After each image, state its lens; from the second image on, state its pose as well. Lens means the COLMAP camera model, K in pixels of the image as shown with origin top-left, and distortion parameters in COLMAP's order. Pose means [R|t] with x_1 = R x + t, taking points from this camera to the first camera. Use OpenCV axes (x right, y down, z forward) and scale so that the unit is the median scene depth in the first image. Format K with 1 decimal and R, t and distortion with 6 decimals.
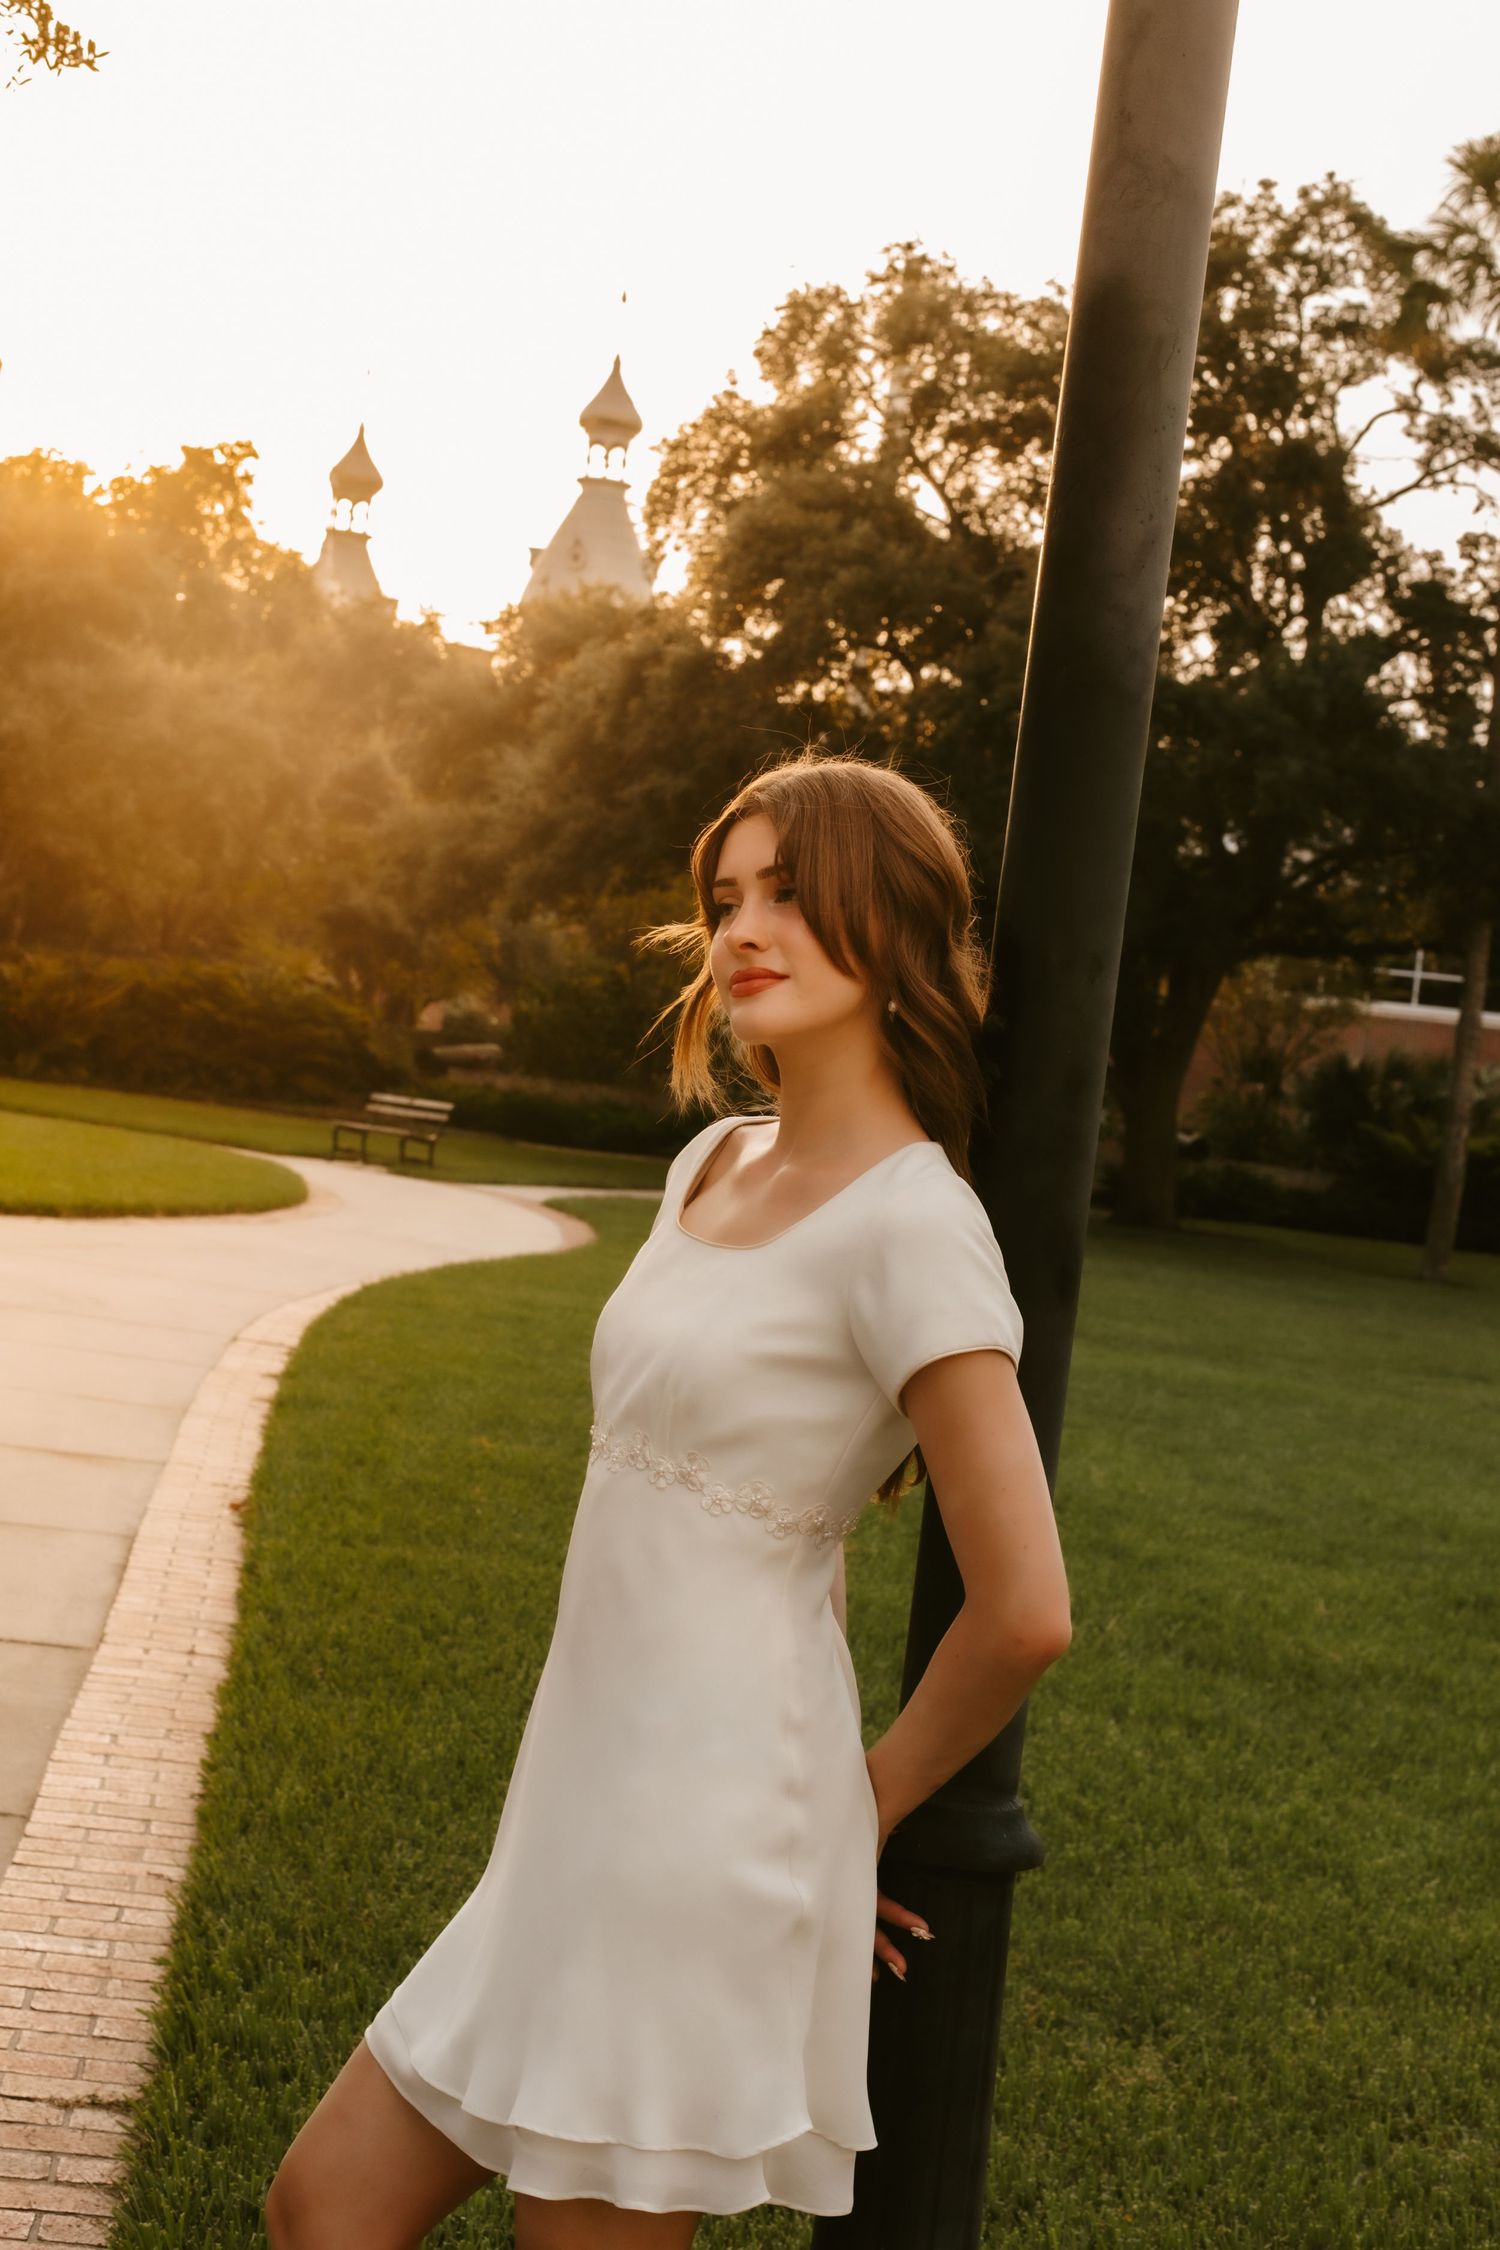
lens RADIAL K [[3321.6, 0, 736.7], [0, 3321.6, 1112.8], [0, 0, 1]] dist [0.011988, 0.000000]
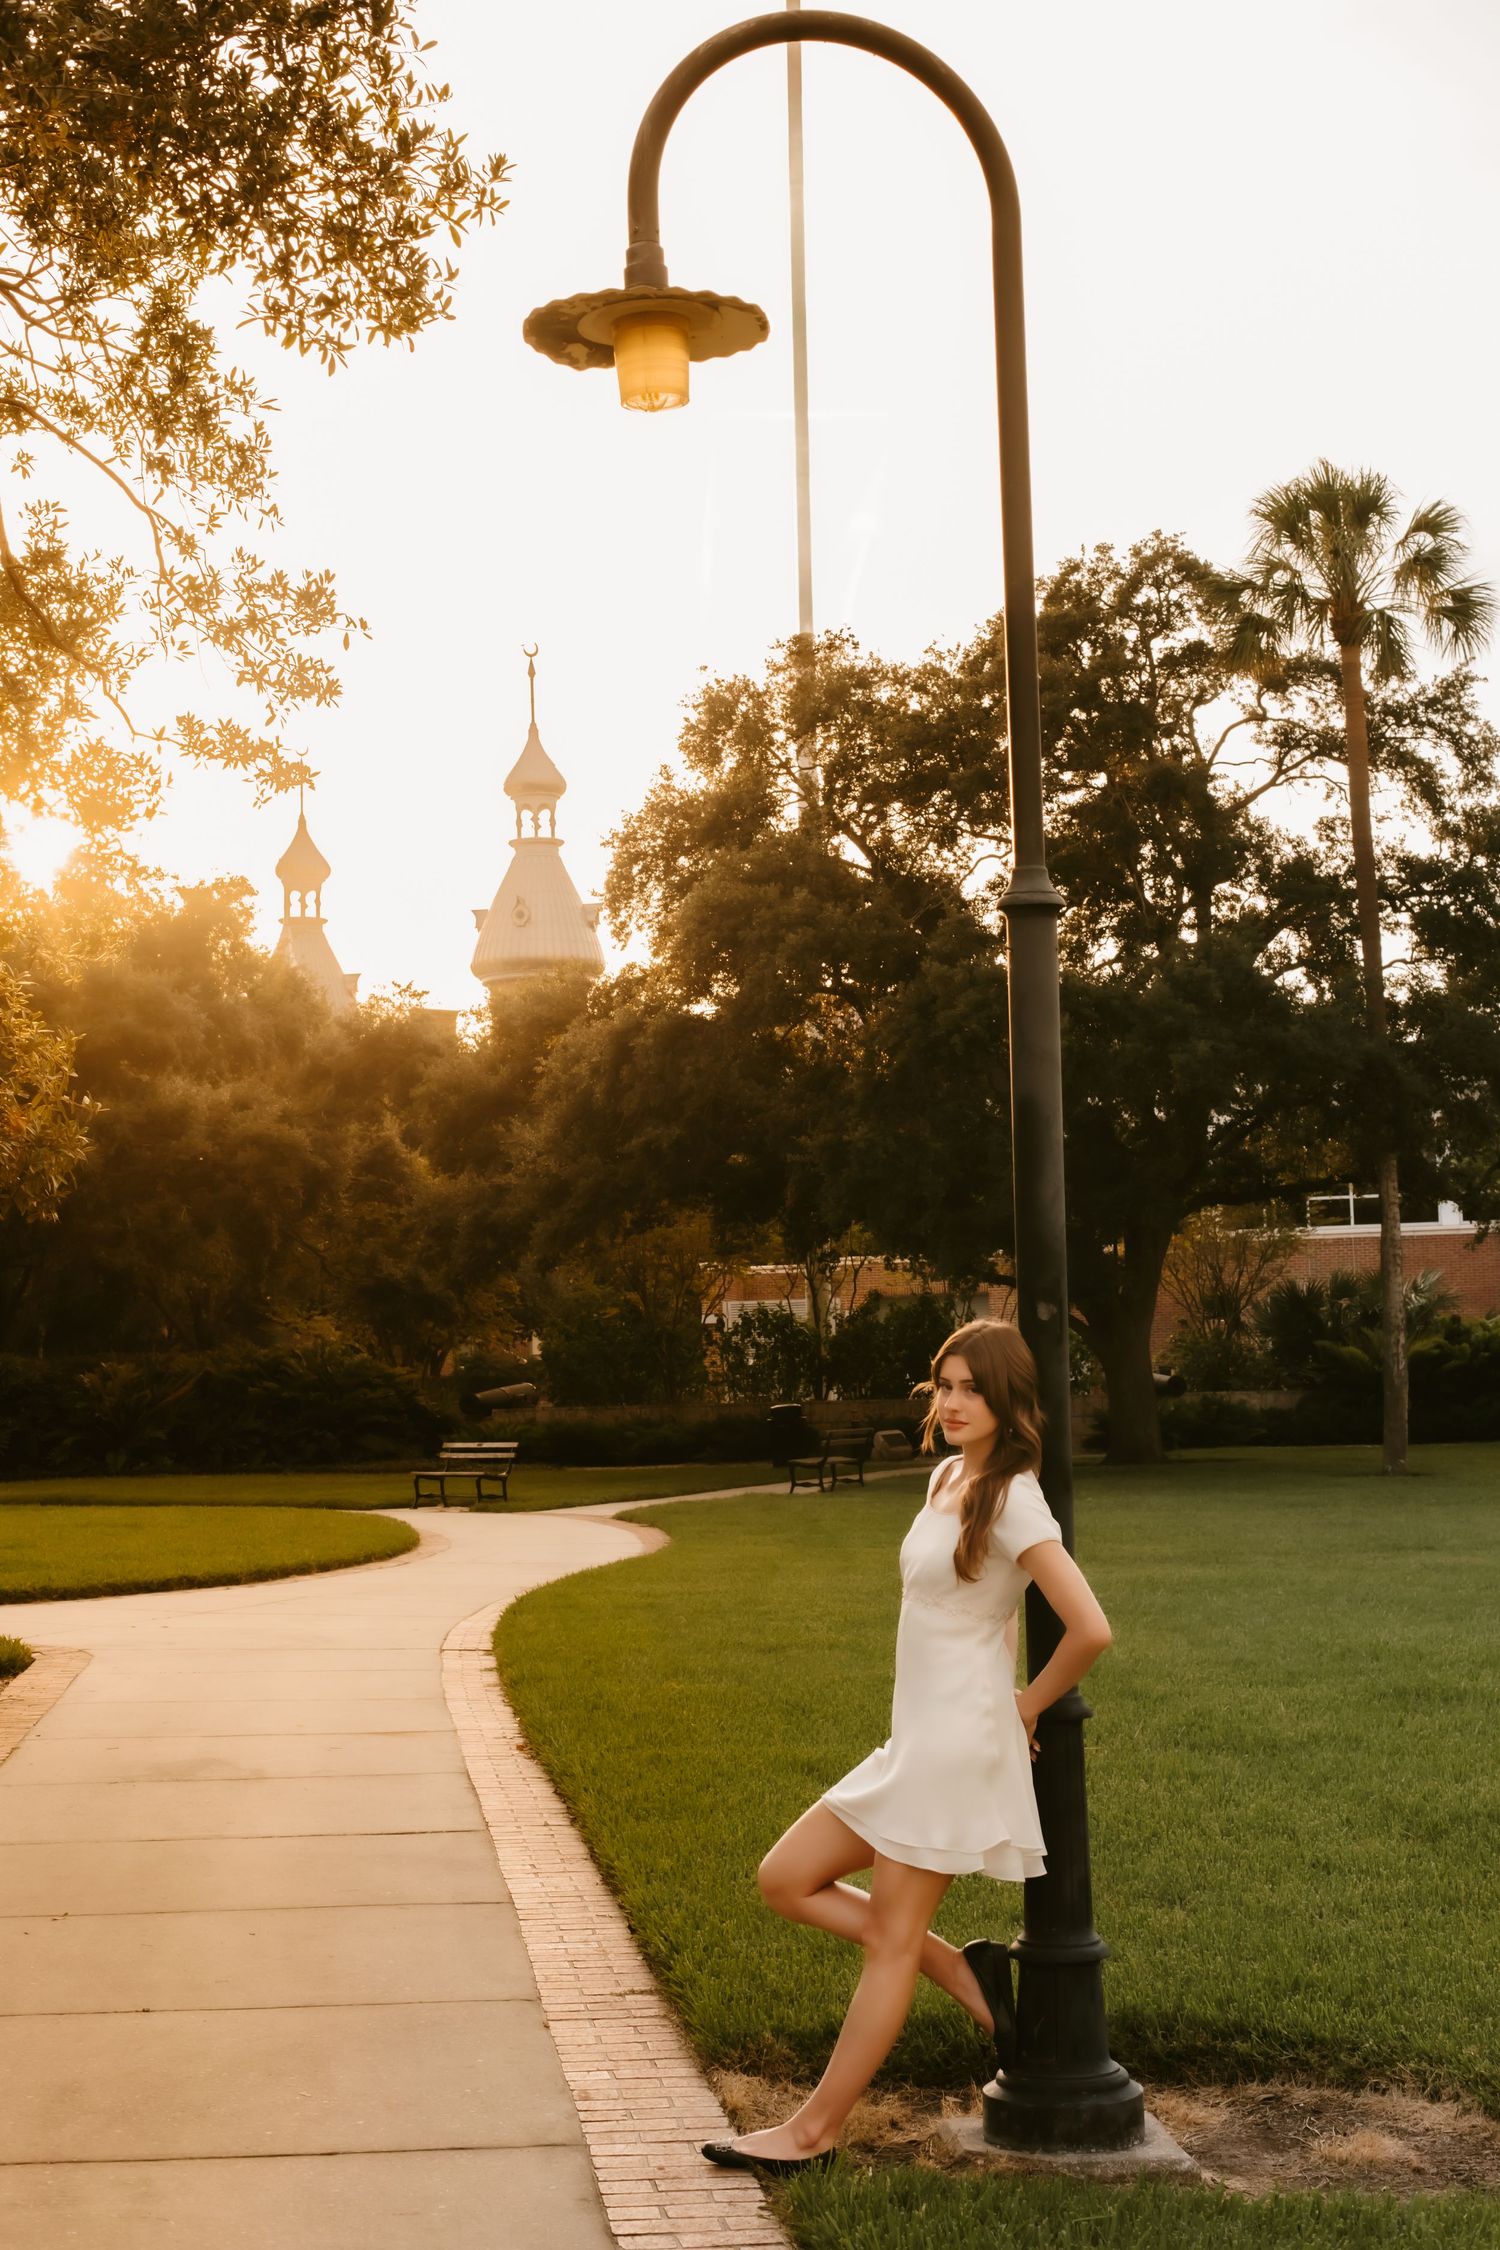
lens RADIAL K [[3321.6, 0, 773.6], [0, 3321.6, 1121.4], [0, 0, 1]] dist [0.011988, 0.000000]
pose [[0.989674, -0.140801, 0.026825, -0.012456], [0.142570, 0.986296, -0.083024, -0.003617], [-0.014767, 0.085991, 0.996186, -0.127118]]
